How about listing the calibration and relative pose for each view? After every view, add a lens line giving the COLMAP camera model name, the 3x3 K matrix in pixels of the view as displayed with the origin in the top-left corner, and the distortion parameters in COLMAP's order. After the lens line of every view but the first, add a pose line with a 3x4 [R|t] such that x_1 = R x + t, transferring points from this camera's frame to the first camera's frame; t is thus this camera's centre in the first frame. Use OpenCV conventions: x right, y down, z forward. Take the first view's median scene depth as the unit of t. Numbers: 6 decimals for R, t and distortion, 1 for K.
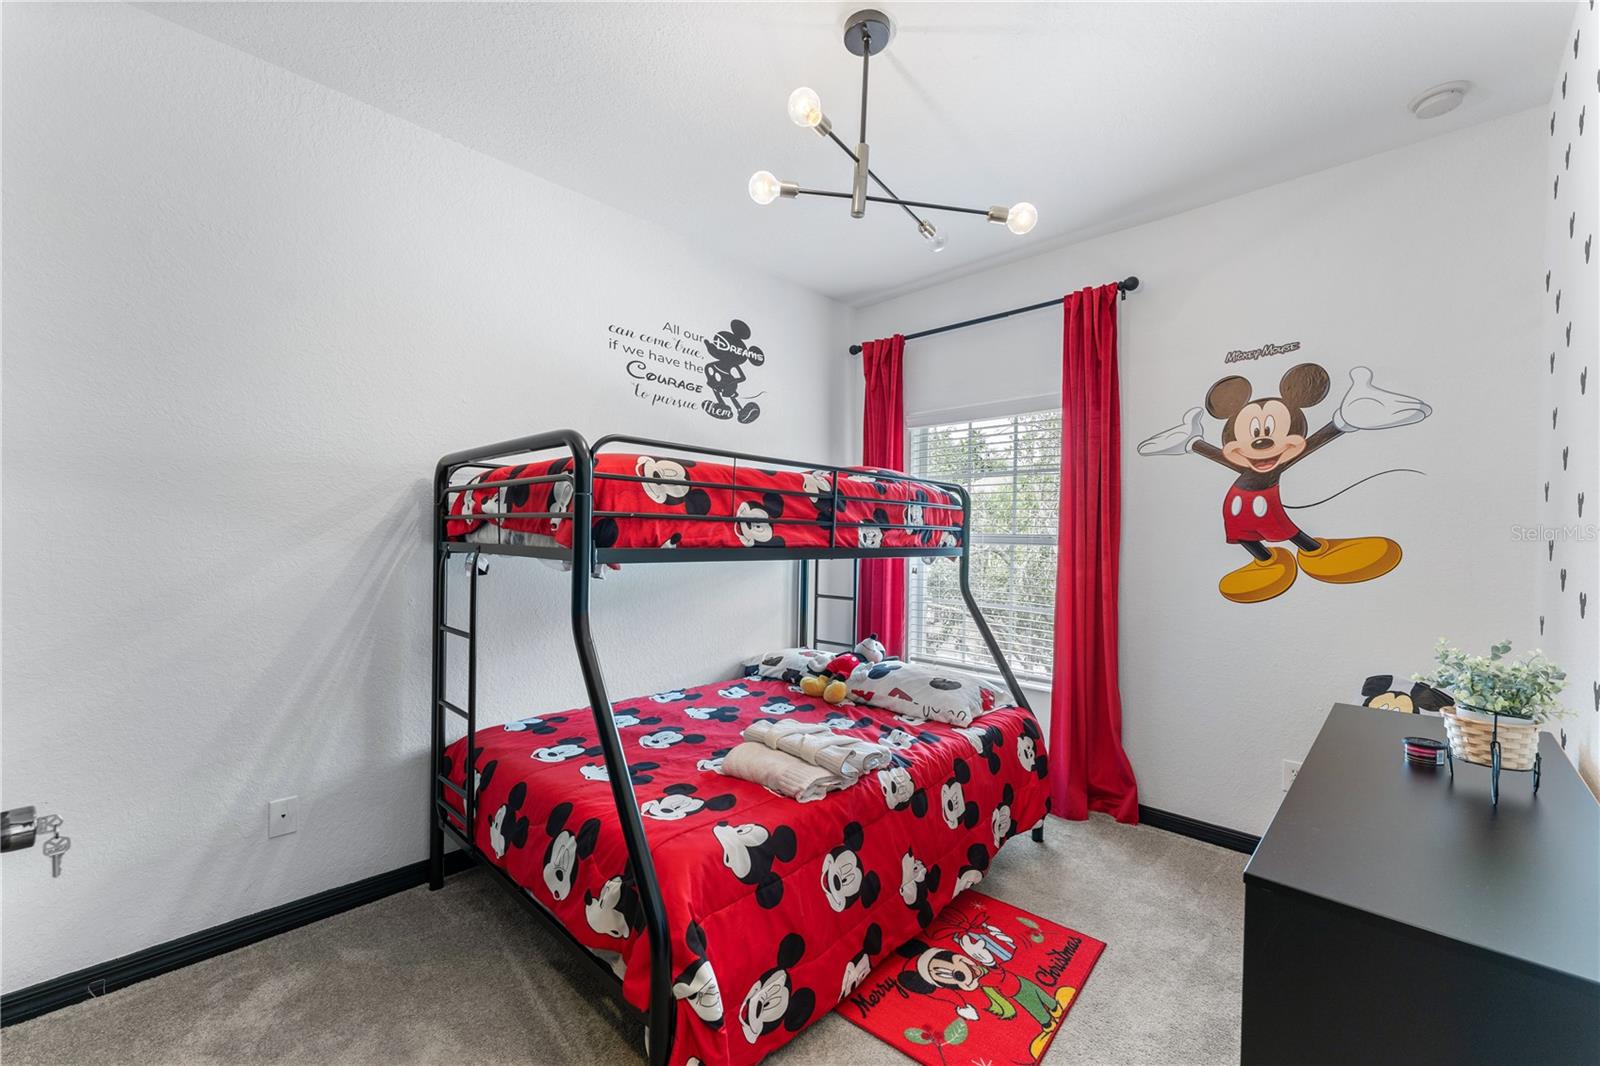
lens RADIAL K [[641.2, 0, 794.5], [0, 641.2, 538.3], [0, 0, 1]] dist [0.000734, 0.000017]
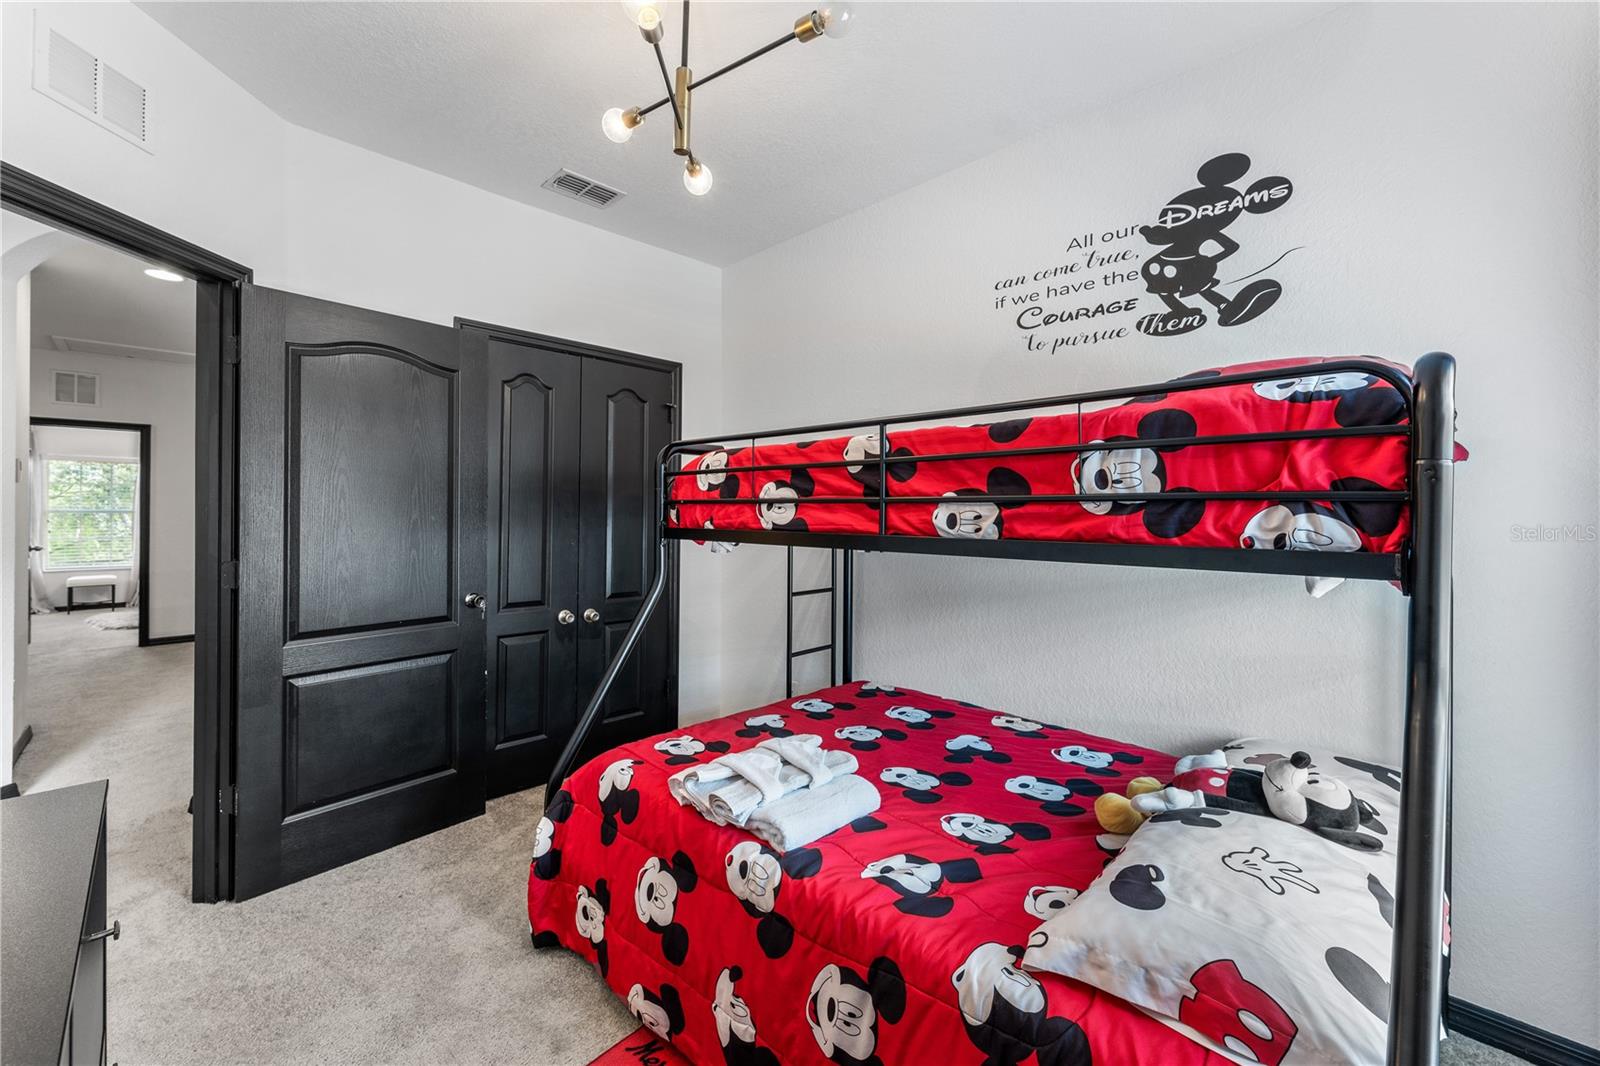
lens RADIAL K [[649.4, 0, 795.0], [0, 649.4, 509.4], [0, 0, 1]] dist [-0.000956, -0.000085]
pose [[-0.023723, -0.019197, -0.999534, 0.759176], [-0.008874, 0.999780, -0.018991, 0.001257], [0.999679, 0.008420, -0.023888, 0.921995]]
